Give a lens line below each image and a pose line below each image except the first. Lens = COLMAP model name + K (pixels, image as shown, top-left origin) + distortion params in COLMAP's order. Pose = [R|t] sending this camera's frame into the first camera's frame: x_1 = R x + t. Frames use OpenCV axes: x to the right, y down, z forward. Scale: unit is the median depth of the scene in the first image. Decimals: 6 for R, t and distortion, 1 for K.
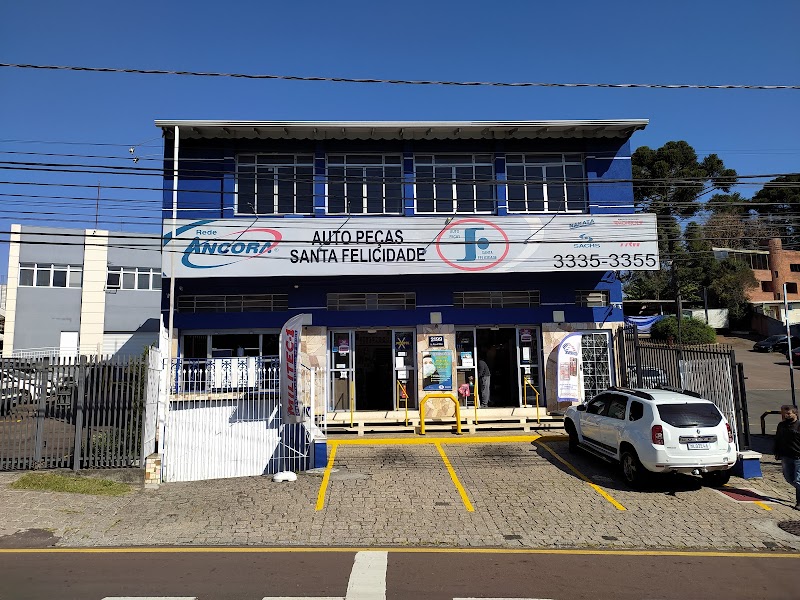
lens RADIAL K [[596.0, 0, 400.0], [0, 596.0, 300.0], [0, 0, 1]] dist [0.038008, 0.001242]
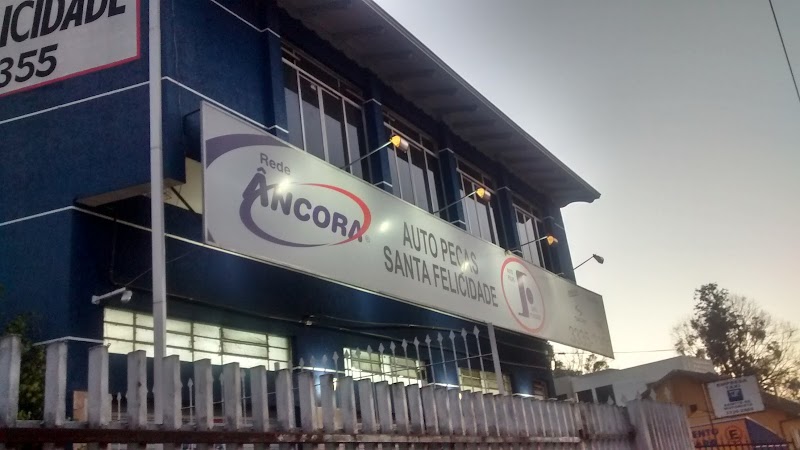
lens RADIAL K [[761.5, 0, 400.0], [0, 761.5, 225.0], [0, 0, 1]] dist [0.000357, -0.000533]
pose [[0.572268, 0.239655, 0.784267, -0.678930], [-0.002560, 0.956863, -0.290528, 0.087804], [-0.820063, 0.164252, 0.548195, 0.615970]]
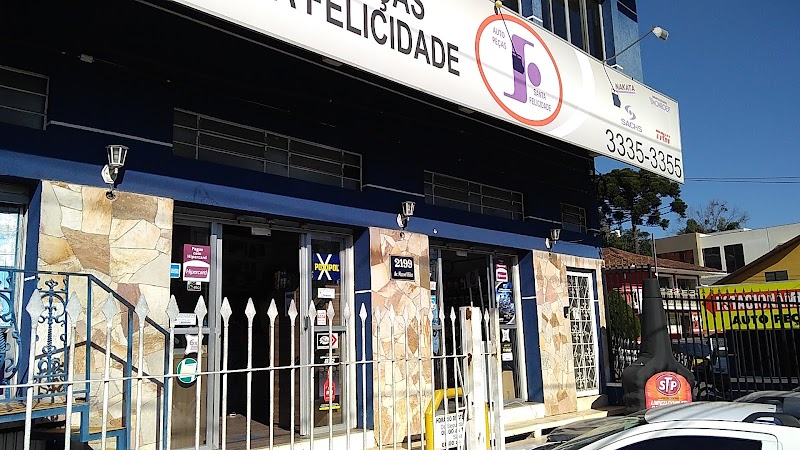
lens RADIAL K [[667.9, 0, 415.5], [0, 667.9, 225.2], [0, 0, 1]] dist [0.052409, 0.000652]
pose [[0.718671, 0.119277, 0.685043, -0.298472], [-0.075547, 0.992740, -0.093596, 0.088935], [-0.691234, 0.015512, 0.722465, 0.666468]]
